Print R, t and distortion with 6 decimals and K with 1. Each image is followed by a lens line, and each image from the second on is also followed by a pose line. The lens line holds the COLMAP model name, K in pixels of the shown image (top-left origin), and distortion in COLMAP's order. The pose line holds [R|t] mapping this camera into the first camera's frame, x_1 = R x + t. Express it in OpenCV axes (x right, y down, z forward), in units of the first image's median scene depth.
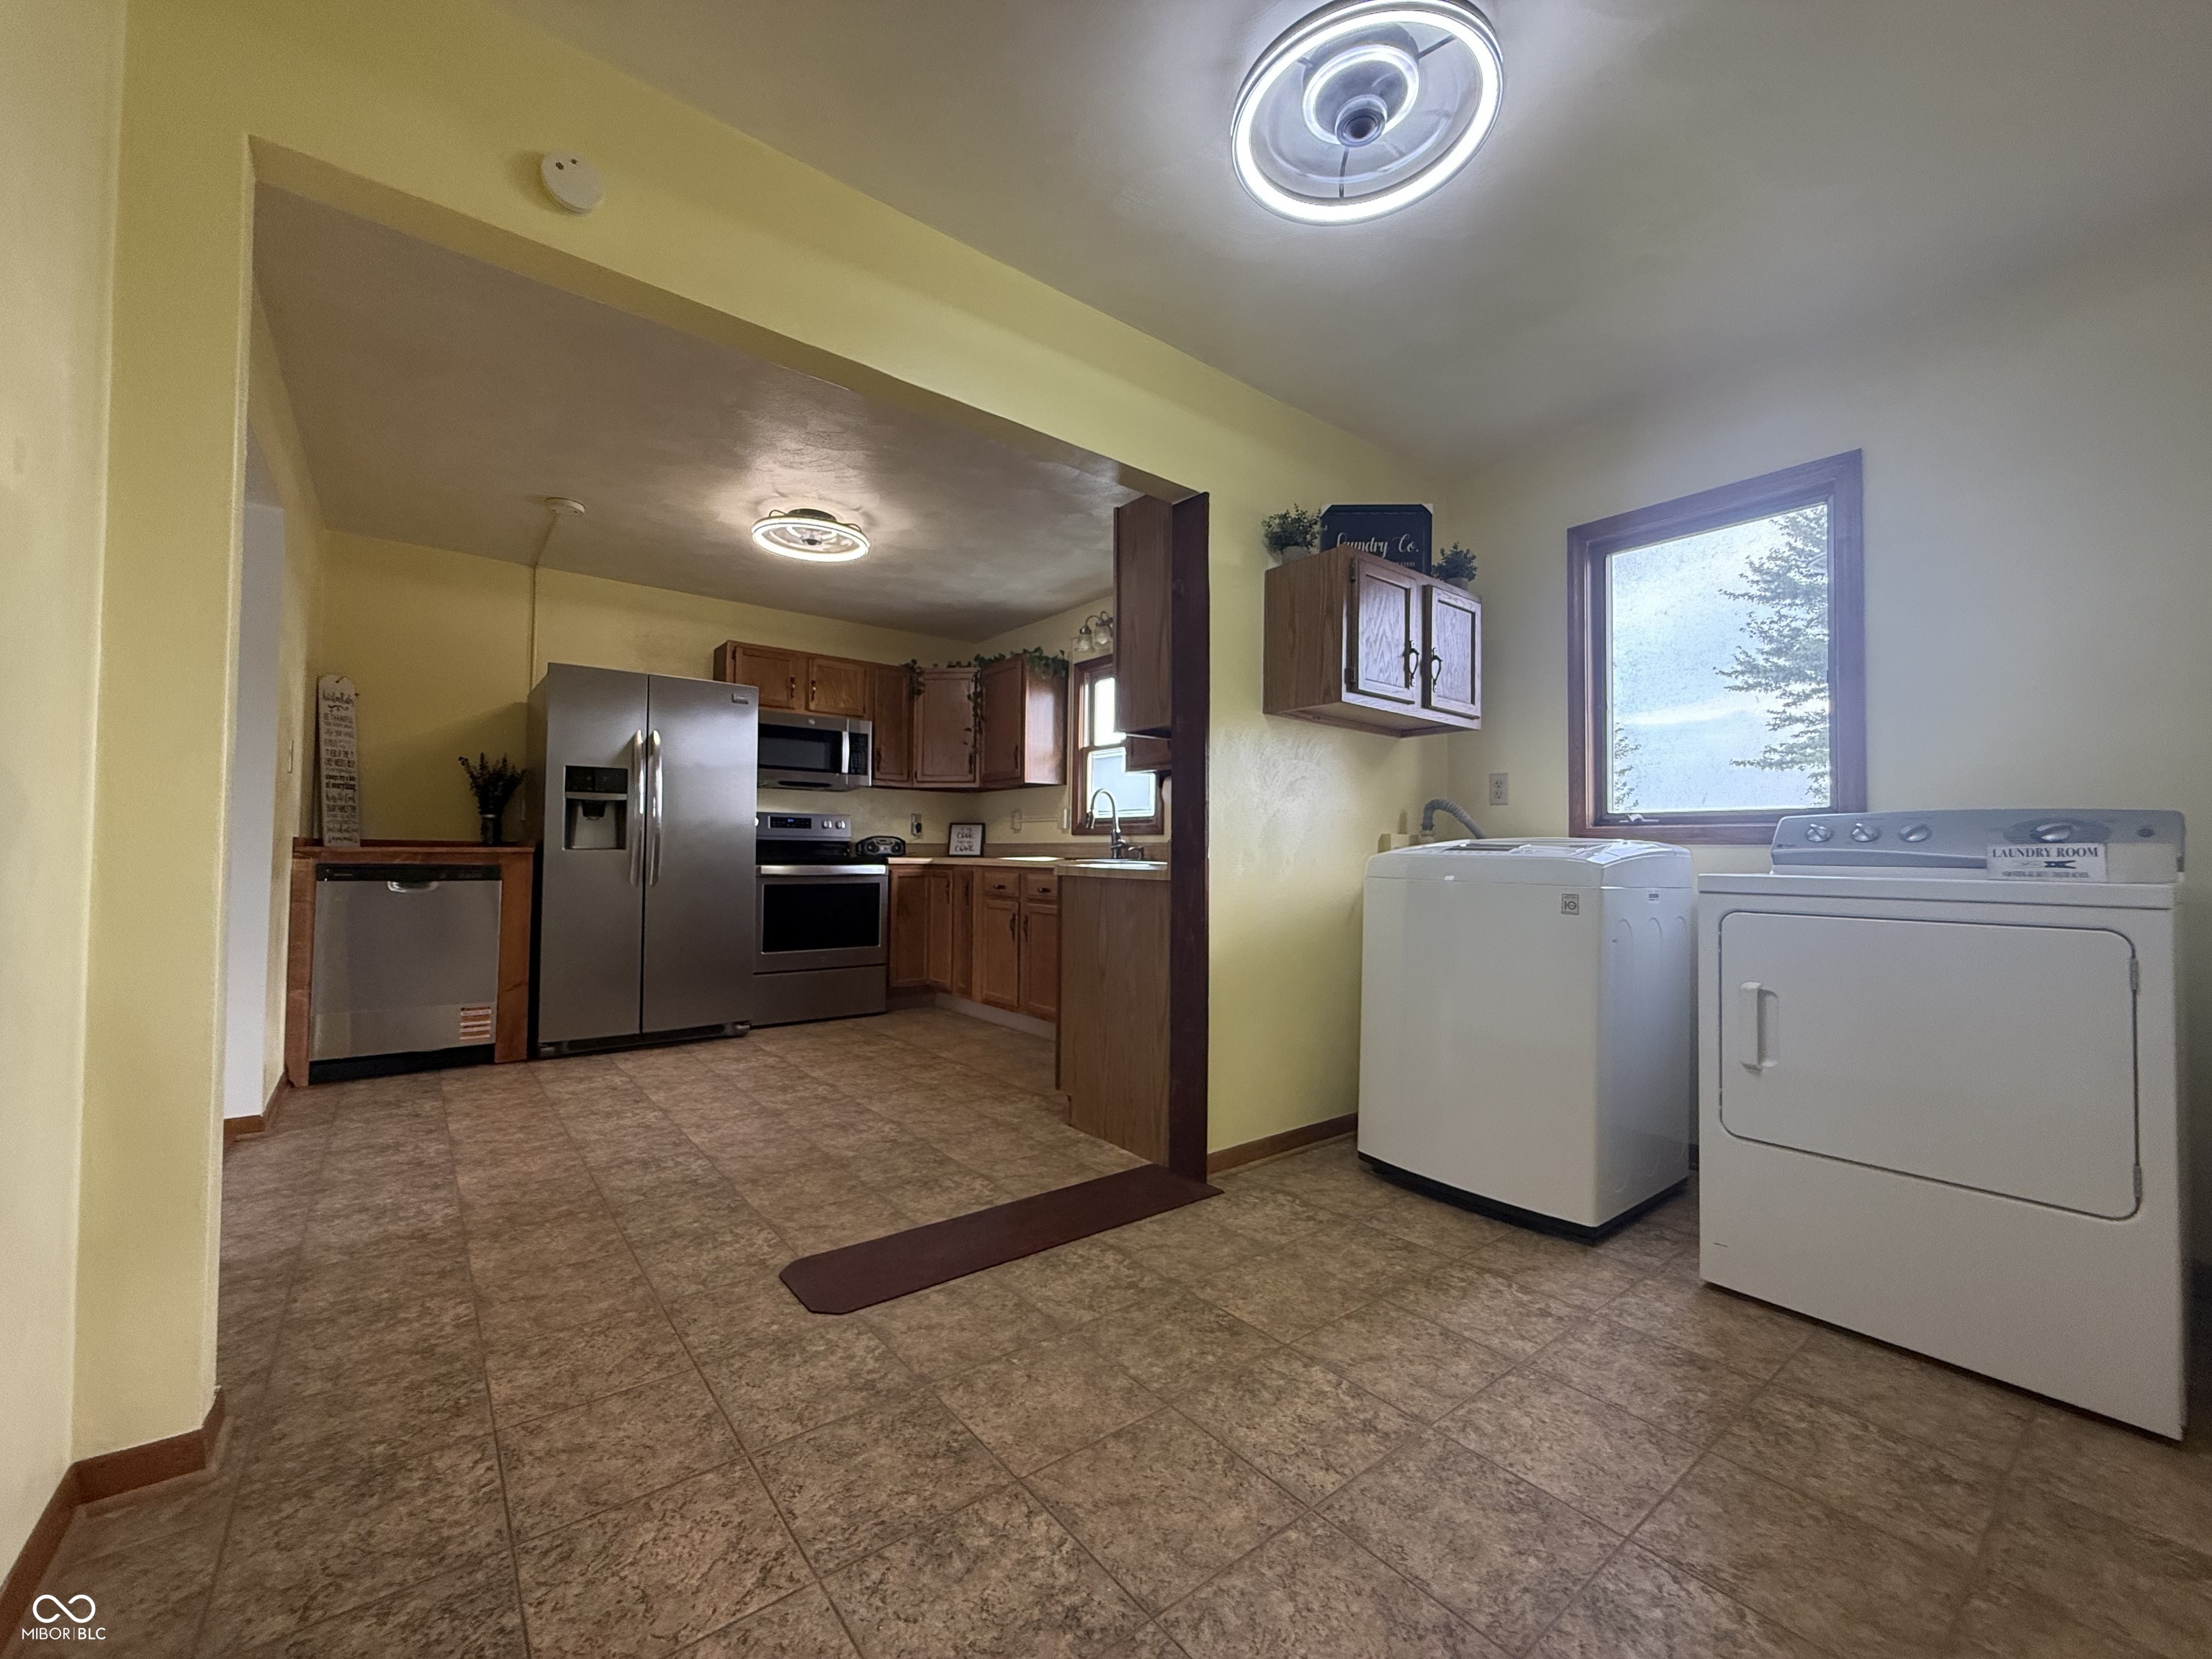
lens RADIAL K [[884.2, 0, 1106.0], [0, 884.2, 831.4], [0, 0, 1]] dist [0.001107, 0.000282]
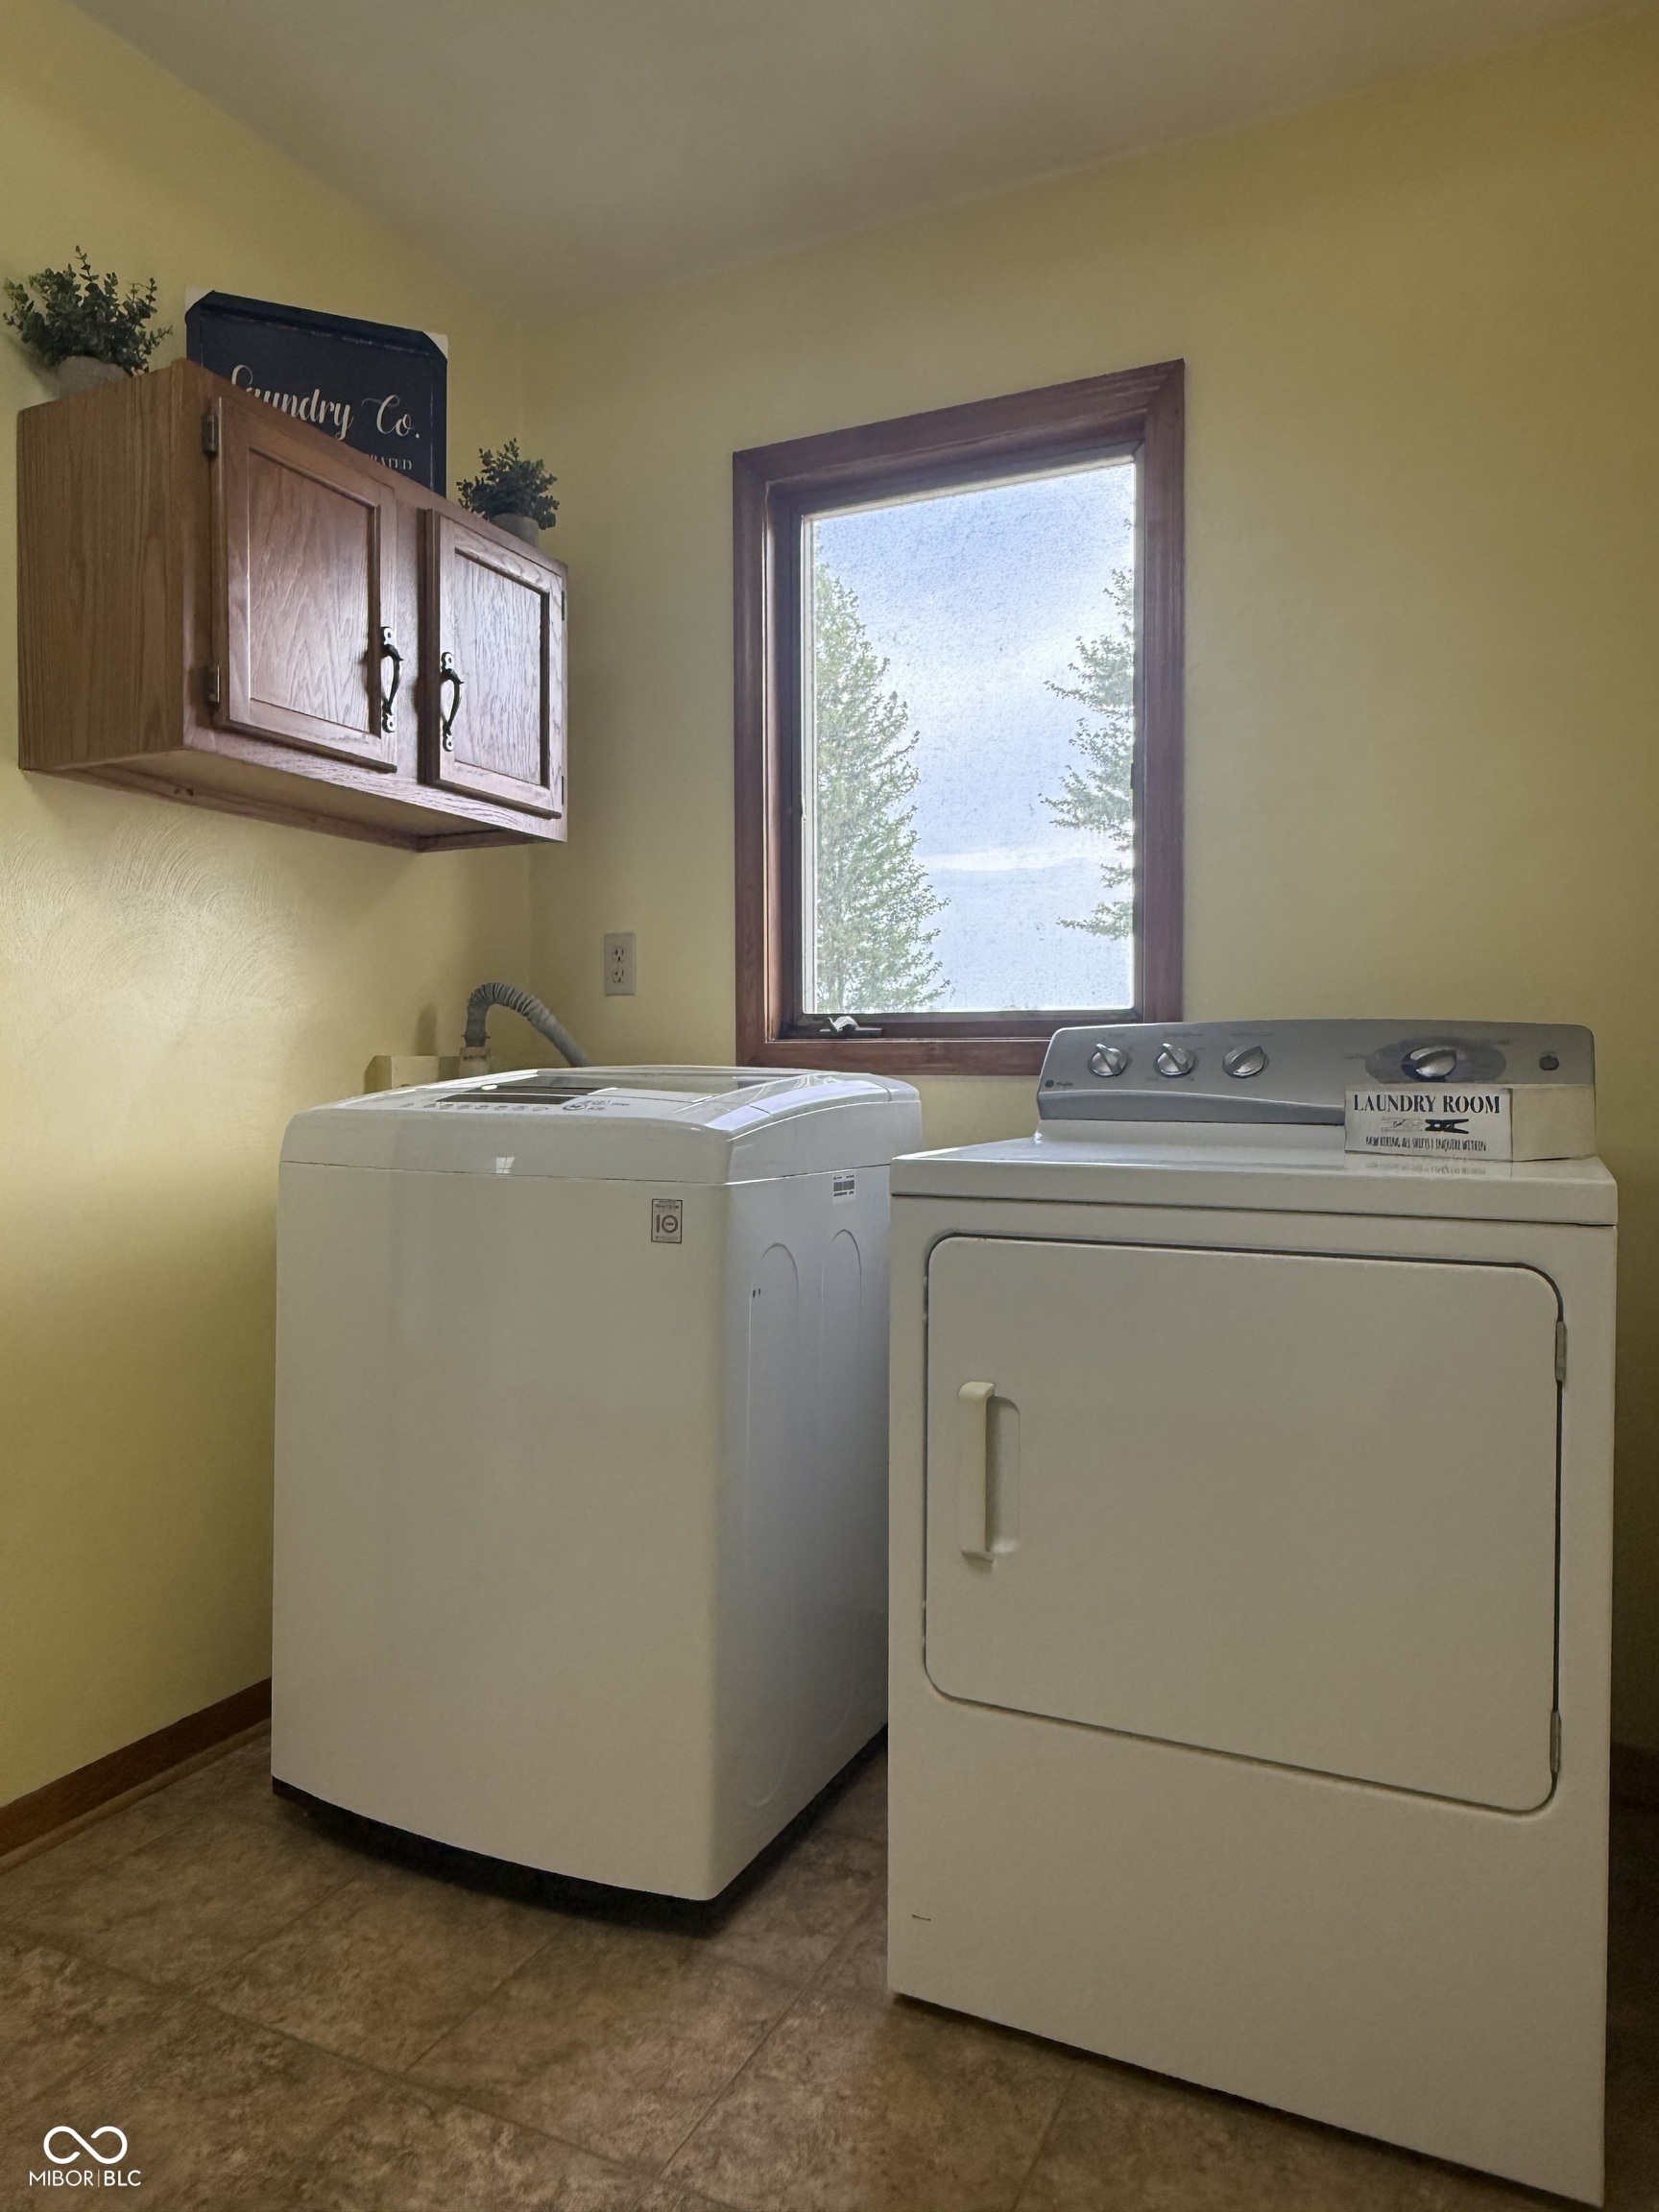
lens RADIAL K [[1421.3, 0, 829.0], [0, 1421.3, 1100.1], [0, 0, 1]] dist [0.001343, -0.001674]
pose [[0.900276, -0.023876, 0.434664, 0.230758], [-0.000204, 0.998471, 0.055270, -0.017645], [-0.435319, -0.049847, 0.898895, 0.247251]]
